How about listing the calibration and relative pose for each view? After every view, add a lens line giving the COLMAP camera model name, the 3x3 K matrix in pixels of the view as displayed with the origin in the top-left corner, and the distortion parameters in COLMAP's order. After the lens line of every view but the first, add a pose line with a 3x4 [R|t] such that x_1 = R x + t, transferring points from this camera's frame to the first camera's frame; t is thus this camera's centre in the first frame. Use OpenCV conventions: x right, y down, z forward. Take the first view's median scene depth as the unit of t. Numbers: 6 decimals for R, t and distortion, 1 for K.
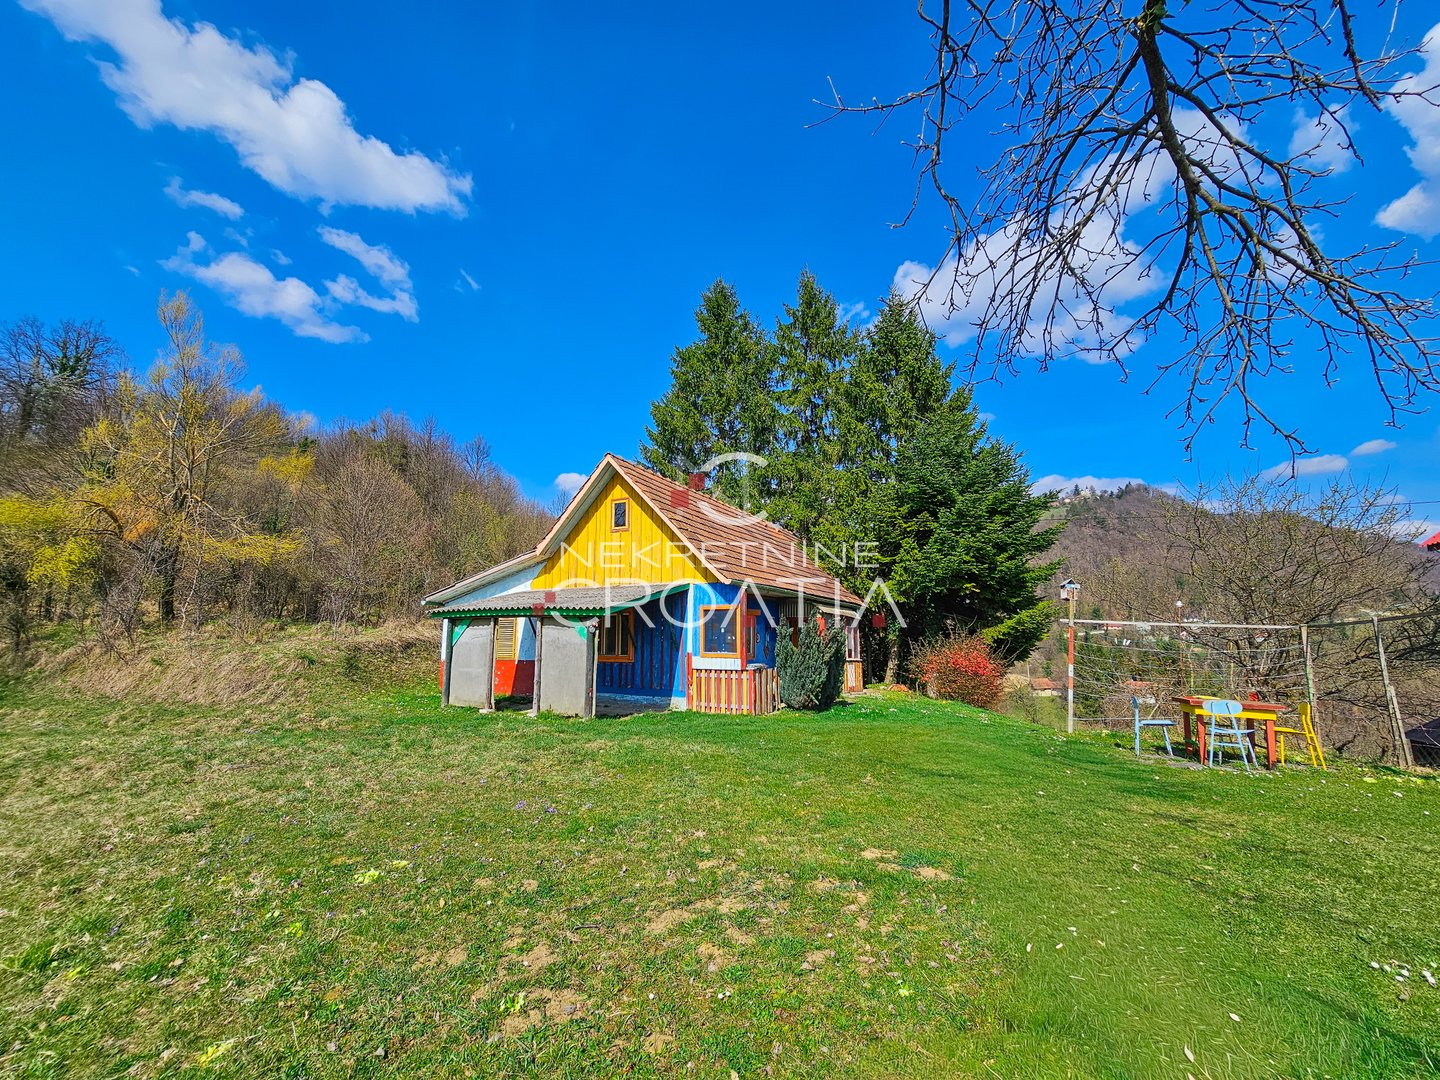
lens RADIAL K [[589.9, 0, 718.9], [0, 589.9, 543.1], [0, 0, 1]] dist [0.001168, -0.002913]
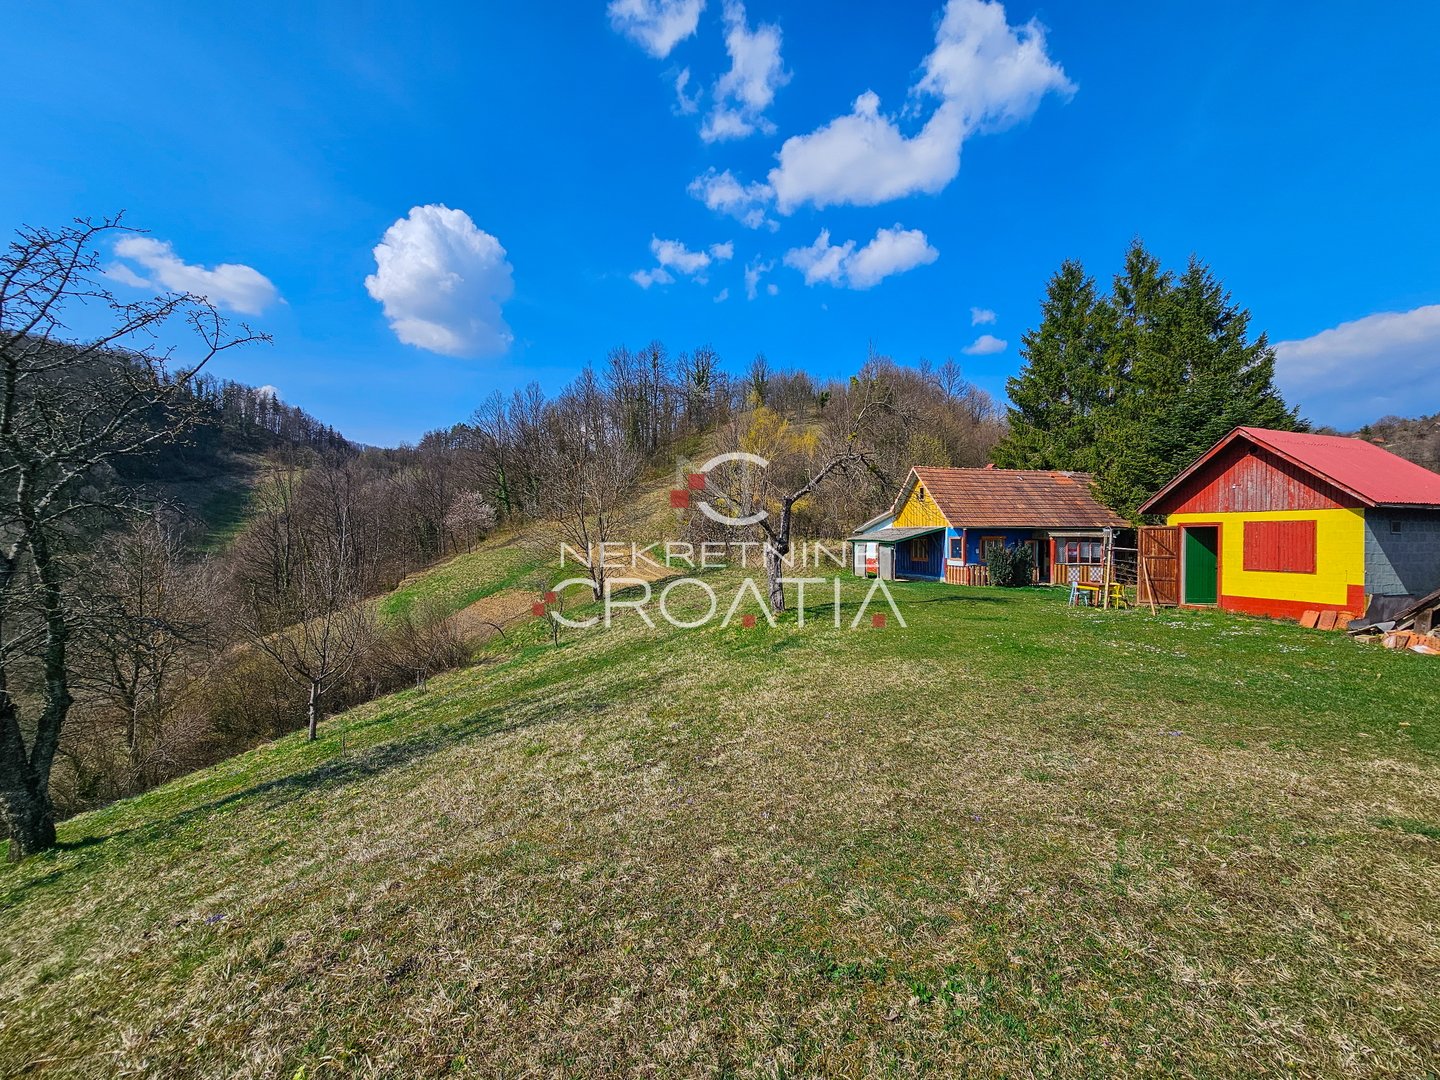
lens RADIAL K [[589.9, 0, 718.9], [0, 589.9, 543.1], [0, 0, 1]] dist [0.001168, -0.002913]
pose [[0.684469, 0.007210, -0.729006, 0.671658], [0.118792, 0.985484, 0.121282, -0.163766], [0.719298, -0.169614, 0.673677, -0.751465]]
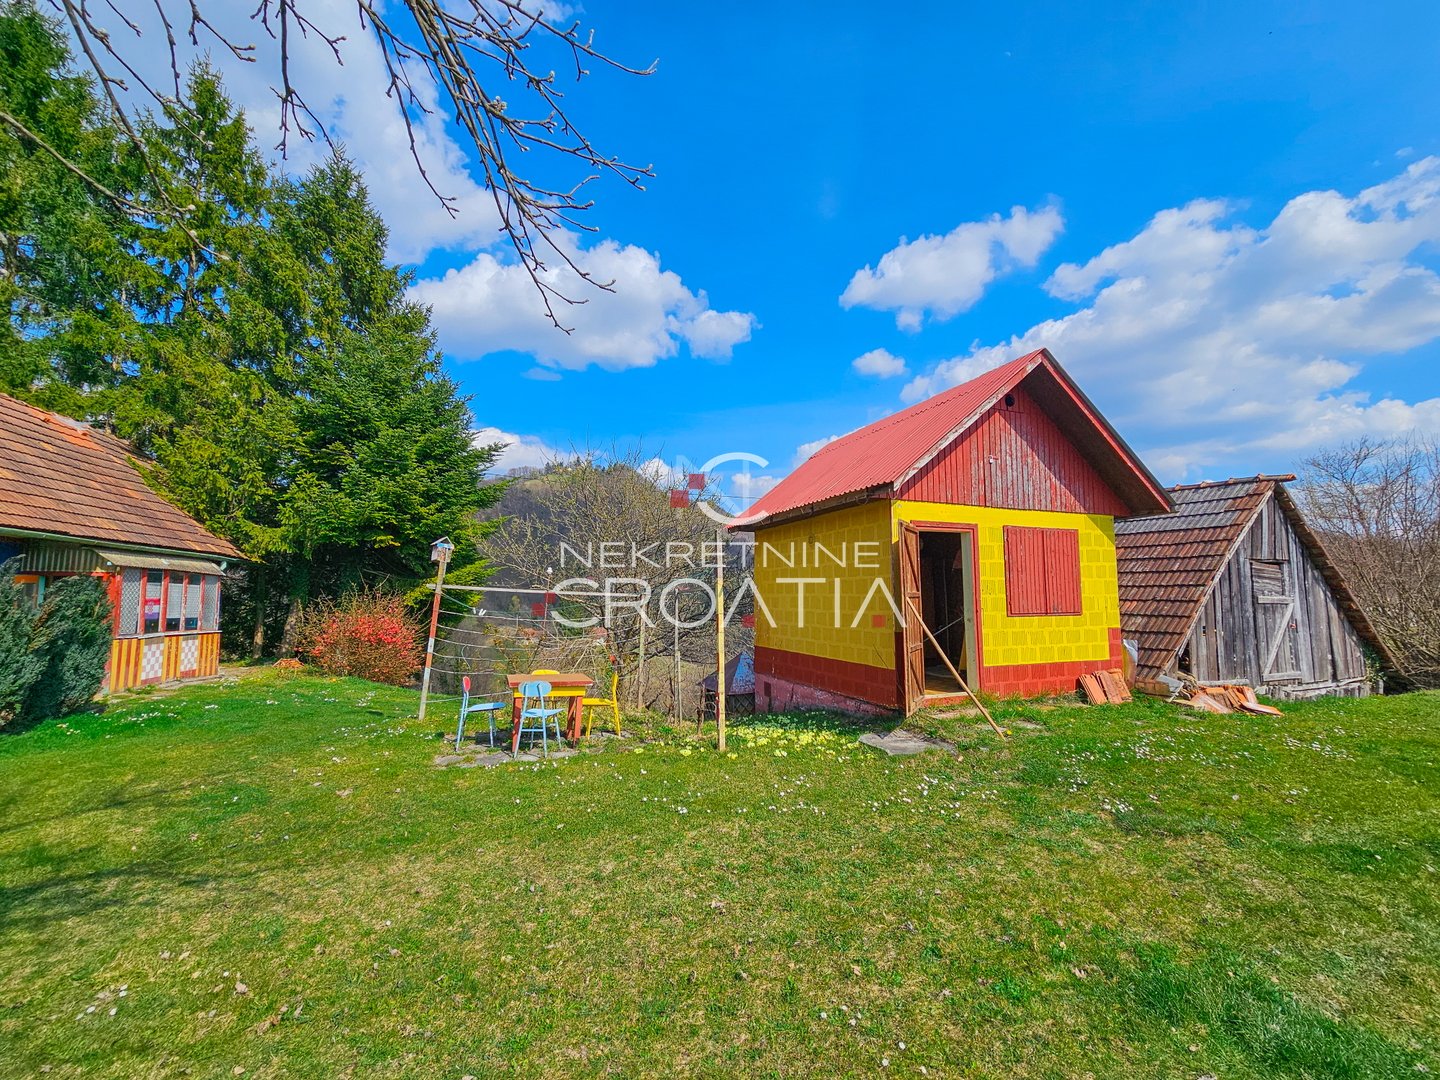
lens RADIAL K [[586.2, 0, 718.8], [0, 586.2, 548.0], [0, 0, 1]] dist [-0.000471, -0.000397]
pose [[0.700674, 0.053161, 0.711498, 0.161391], [-0.114142, 0.992729, 0.038232, -0.000678], [-0.704292, -0.108000, 0.701647, 0.078154]]
